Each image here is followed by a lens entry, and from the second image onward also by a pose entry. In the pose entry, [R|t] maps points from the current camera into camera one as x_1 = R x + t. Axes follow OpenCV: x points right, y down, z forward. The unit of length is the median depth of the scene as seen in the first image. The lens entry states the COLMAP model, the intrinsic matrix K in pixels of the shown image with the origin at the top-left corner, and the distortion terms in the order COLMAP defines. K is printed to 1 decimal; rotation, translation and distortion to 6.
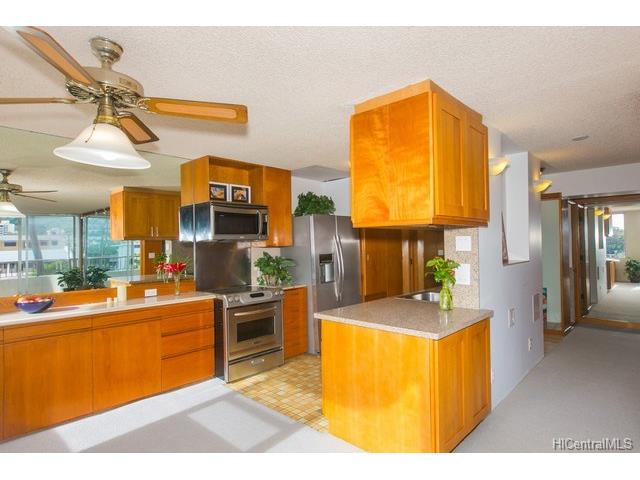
lens RADIAL K [[357.9, 0, 339.6], [0, 357.9, 254.1], [0, 0, 1]] dist [0.003014, 0.000378]
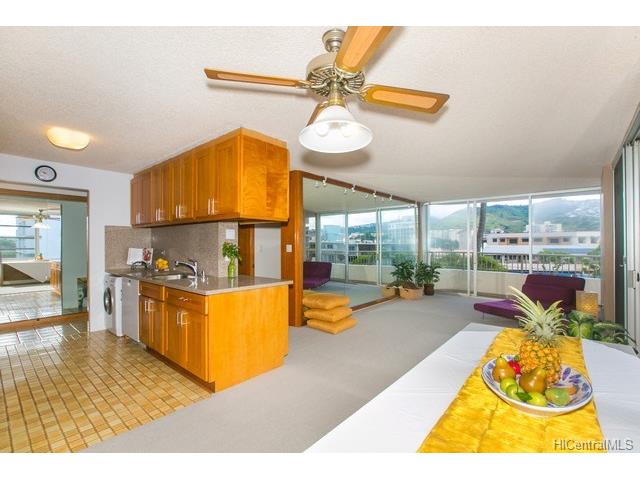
lens RADIAL K [[296.3, 0, 319.6], [0, 296.3, 245.2], [0, 0, 1]] dist [-0.004520, -0.000564]
pose [[-0.006711, 0.010831, 0.999919, -0.643198], [0.027297, 0.999571, -0.010644, 0.029691], [-0.999605, 0.027223, -0.007004, 0.432746]]
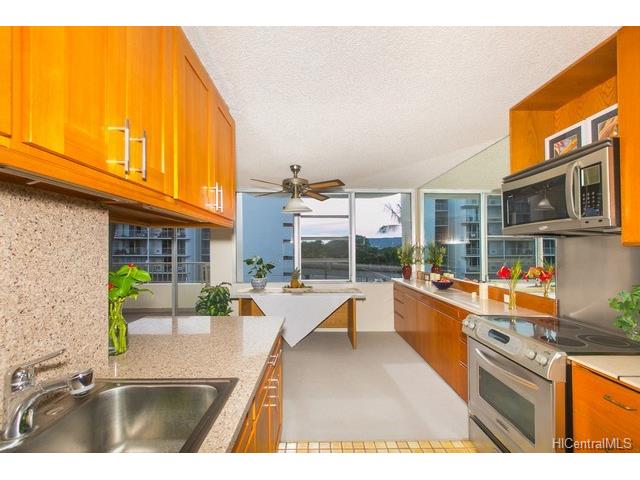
lens RADIAL K [[291.3, 0, 318.4], [0, 291.3, 246.7], [0, 0, 1]] dist [0.004620, -0.000829]
pose [[-0.744909, 0.008452, -0.667113, 0.246135], [-0.007181, 0.999760, 0.020684, -0.024208], [0.667128, 0.020198, -0.744669, 1.071654]]
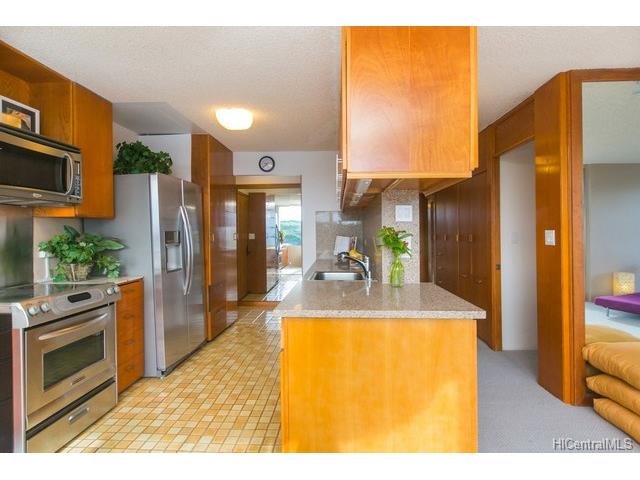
lens RADIAL K [[337.2, 0, 321.9], [0, 337.2, 238.4], [0, 0, 1]] dist [0.009861, -0.003266]
pose [[0.780162, 0.000466, 0.625577, -0.250170], [0.012480, 0.999789, -0.016309, 0.032773], [-0.625453, 0.020531, 0.779992, 0.314533]]
